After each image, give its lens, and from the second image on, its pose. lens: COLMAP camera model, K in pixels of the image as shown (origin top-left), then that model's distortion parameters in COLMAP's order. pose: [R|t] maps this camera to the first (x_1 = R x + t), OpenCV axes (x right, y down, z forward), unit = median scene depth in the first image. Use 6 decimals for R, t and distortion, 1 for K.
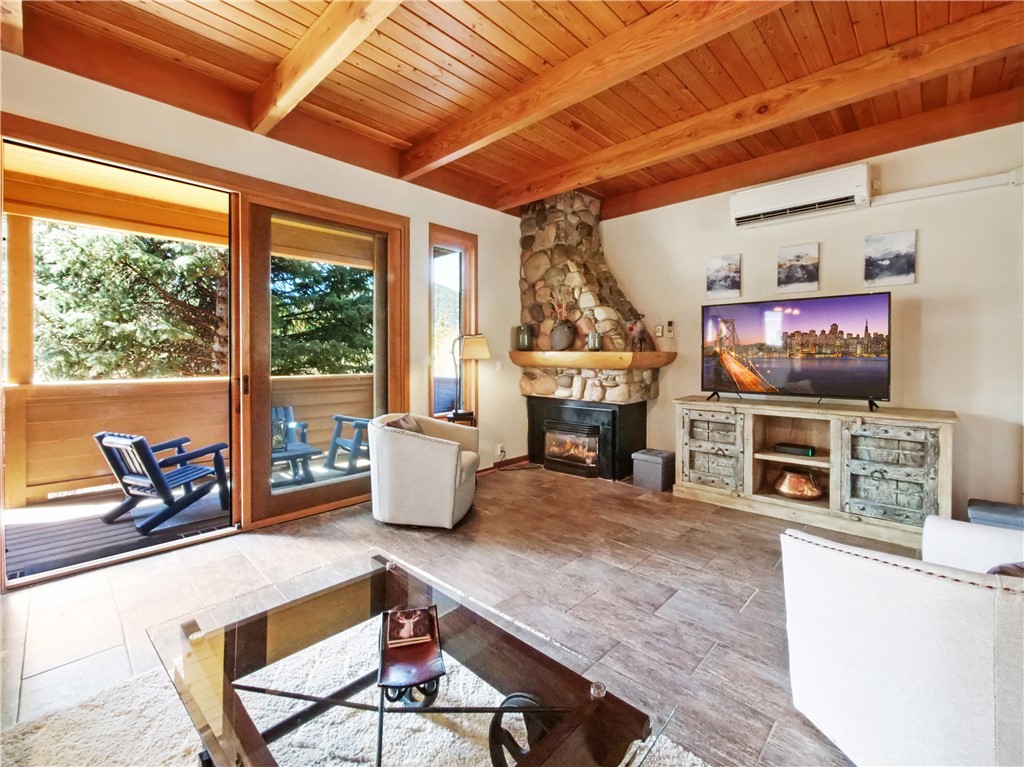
lens RADIAL K [[441.5, 0, 505.7], [0, 441.5, 357.6], [0, 0, 1]] dist [0.000565, 0.001601]
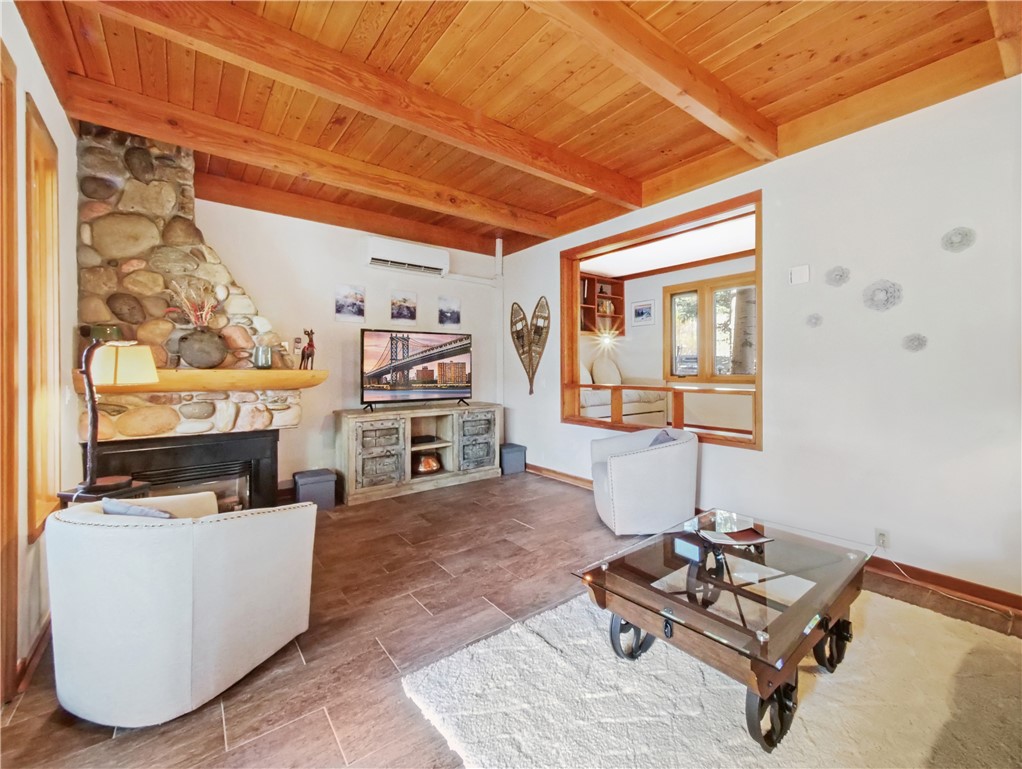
lens RADIAL K [[434.0, 0, 512.3], [0, 434.0, 368.7], [0, 0, 1]] dist [0.001115, 0.000636]
pose [[0.144335, -0.001233, 0.989528, -0.645859], [0.009165, 0.999958, -0.000091, -0.012828], [-0.989486, 0.009082, 0.144340, 0.504941]]
